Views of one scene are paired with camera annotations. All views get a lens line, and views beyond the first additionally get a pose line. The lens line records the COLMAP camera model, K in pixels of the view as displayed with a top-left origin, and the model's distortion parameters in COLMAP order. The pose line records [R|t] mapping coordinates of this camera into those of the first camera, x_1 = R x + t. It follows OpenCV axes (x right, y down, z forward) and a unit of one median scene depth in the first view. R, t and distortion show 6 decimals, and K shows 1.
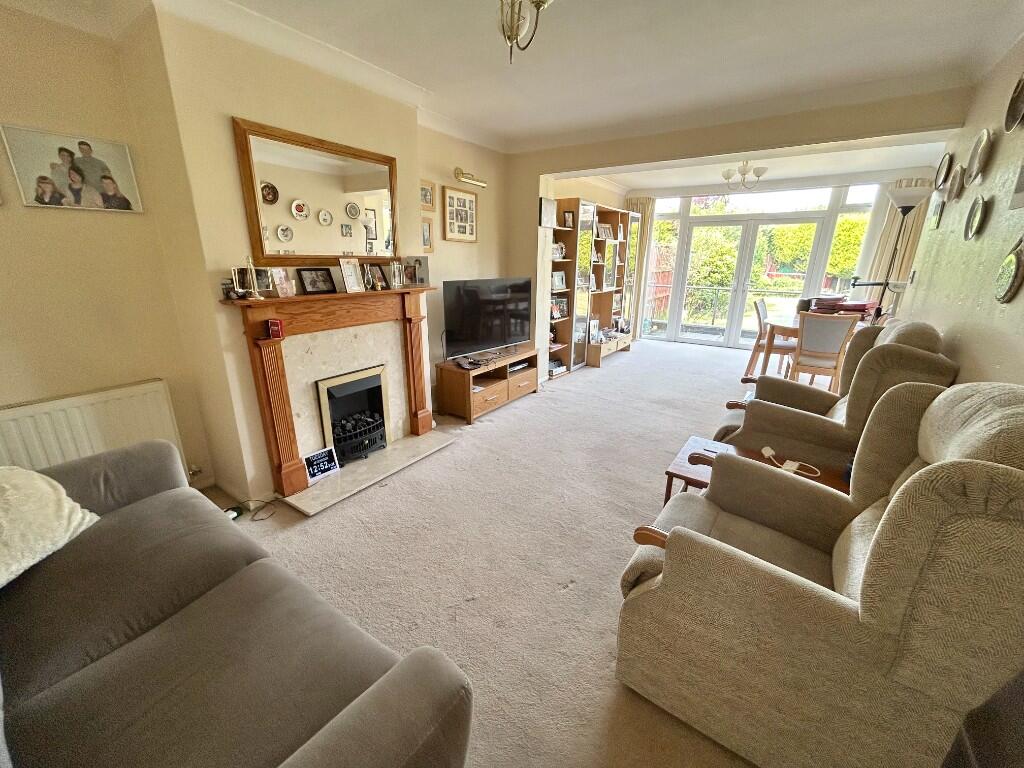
lens RADIAL K [[413.9, 0, 510.8], [0, 413.9, 378.8], [0, 0, 1]] dist [0.001354, 0.000026]
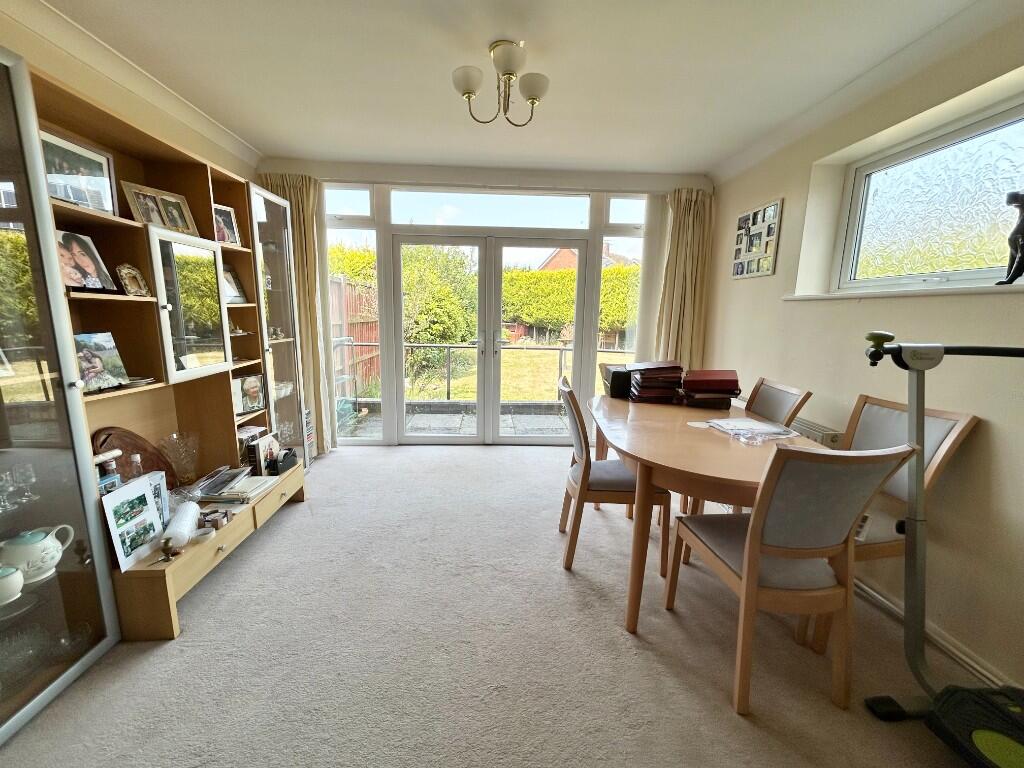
lens RADIAL K [[413.9, 0, 504.8], [0, 413.9, 383.1], [0, 0, 1]] dist [0.001354, 0.000026]
pose [[0.804336, -0.093634, 0.586750, 0.222251], [0.155144, 0.986344, -0.055274, -0.136980], [-0.573562, 0.135490, 0.807879, 0.527224]]
